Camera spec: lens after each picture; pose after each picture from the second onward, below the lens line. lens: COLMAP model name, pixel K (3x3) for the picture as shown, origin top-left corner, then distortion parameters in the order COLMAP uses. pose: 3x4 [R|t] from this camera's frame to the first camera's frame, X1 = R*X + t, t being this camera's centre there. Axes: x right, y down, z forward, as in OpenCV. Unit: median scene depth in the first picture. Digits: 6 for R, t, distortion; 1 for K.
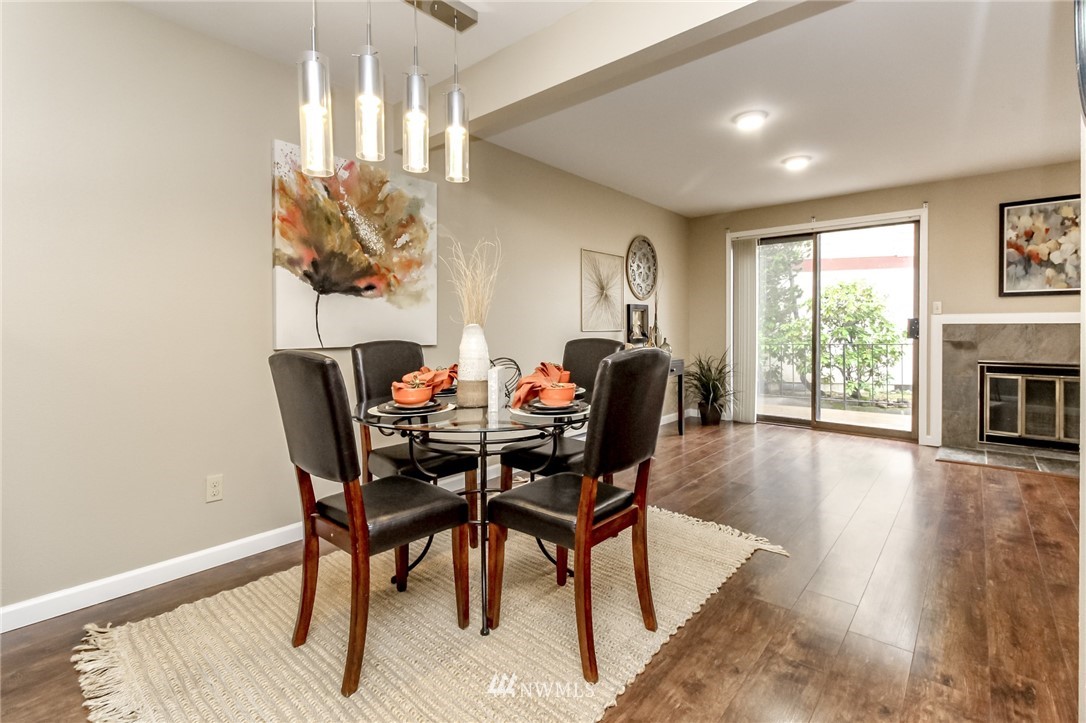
lens RADIAL K [[502.4, 0, 531.7], [0, 502.4, 333.4], [0, 0, 1]] dist [0.024515, -0.013270]
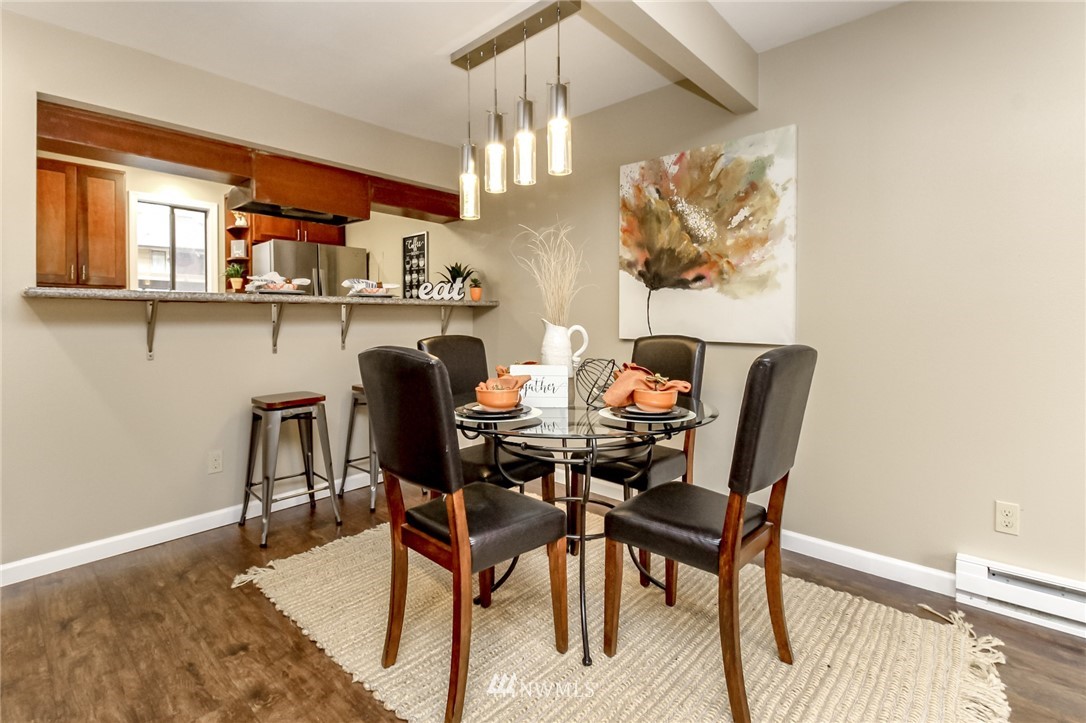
lens RADIAL K [[502.4, 0, 545.5], [0, 502.4, 327.0], [0, 0, 1]] dist [0.024515, -0.013270]
pose [[-0.009686, 0.019286, -0.999767, 0.430750], [-0.011774, 0.999742, 0.019400, -0.010662], [0.999884, 0.011960, -0.009456, 0.501891]]
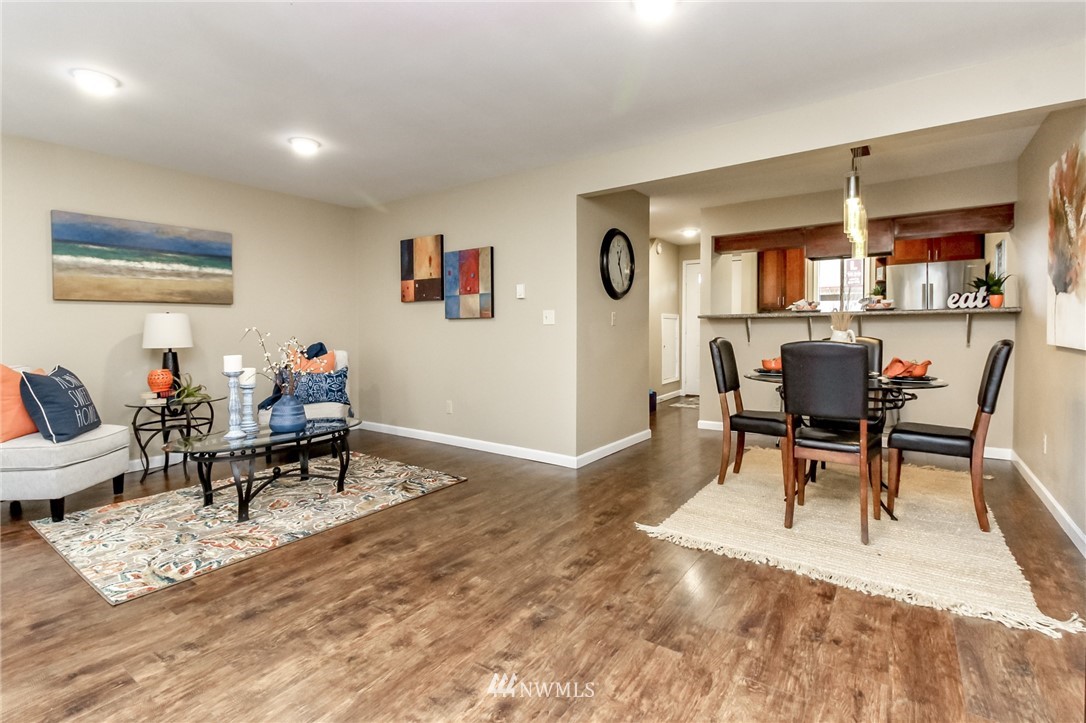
lens RADIAL K [[502.4, 0, 538.1], [0, 502.4, 333.9], [0, 0, 1]] dist [0.024515, -0.013270]
pose [[-0.994852, 0.011393, -0.100691, 0.494691], [0.009220, 0.999715, 0.022013, -0.017837], [0.100913, 0.020972, -0.994674, 1.245520]]
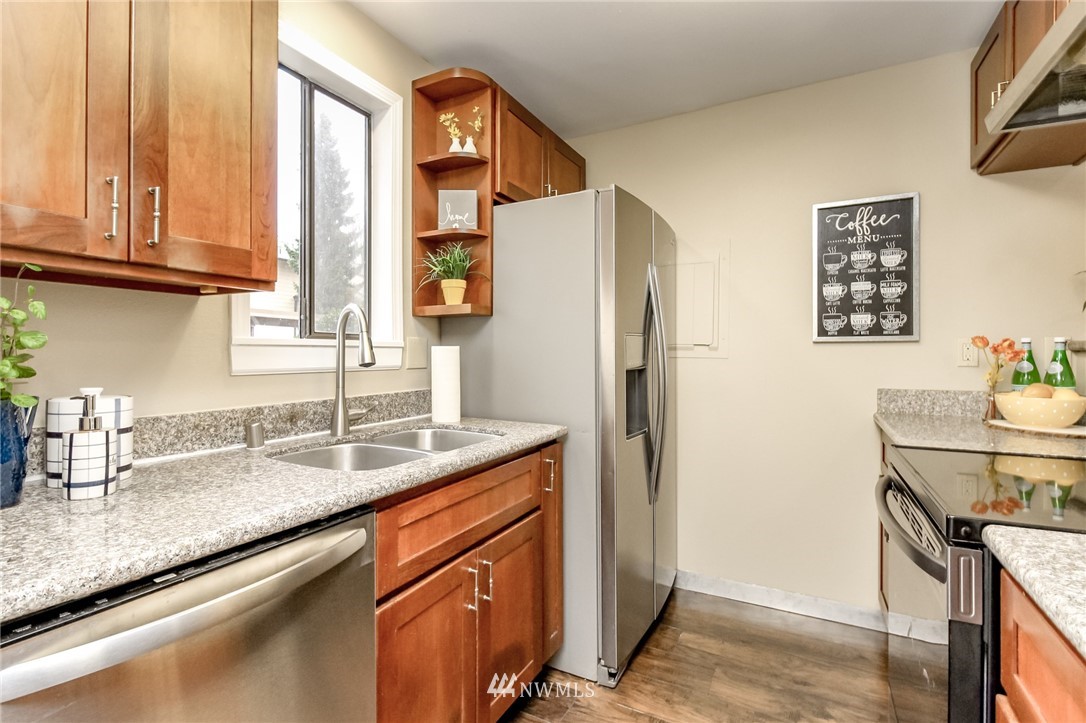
lens RADIAL K [[502.4, 0, 555.8], [0, 502.4, 361.3], [0, 0, 1]] dist [0.024515, -0.013270]
pose [[0.254654, 0.019150, -0.966843, -0.228932], [-0.013909, 0.999773, 0.016139, -0.020952], [0.966932, 0.009338, 0.254862, -0.254225]]
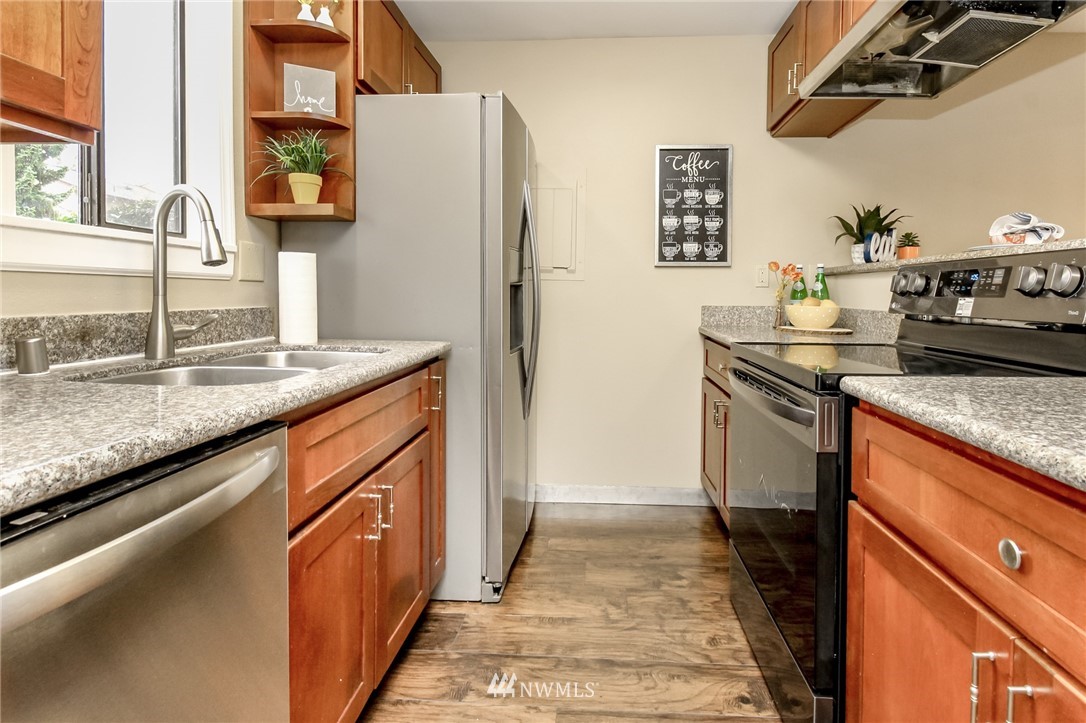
lens RADIAL K [[502.4, 0, 583.7], [0, 502.4, 311.5], [0, 0, 1]] dist [0.024515, -0.013270]
pose [[0.632449, 0.035660, -0.773781, -0.259151], [-0.019668, 0.999357, 0.029980, 0.003369], [0.774352, -0.003742, 0.632744, -0.311379]]
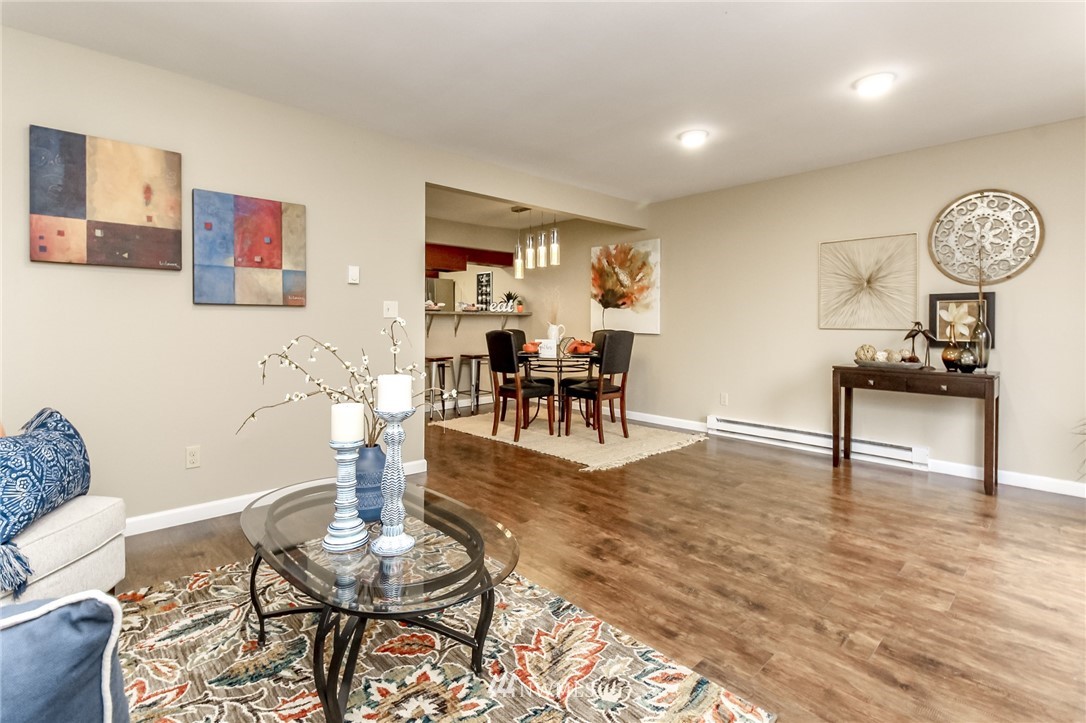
lens RADIAL K [[502.4, 0, 533.2], [0, 502.4, 337.5], [0, 0, 1]] dist [0.024515, -0.013270]
pose [[-0.105796, 0.035506, -0.993754, 1.204421], [-0.015415, 0.999184, 0.037341, -0.017265], [0.994268, 0.019269, -0.105162, 0.591433]]
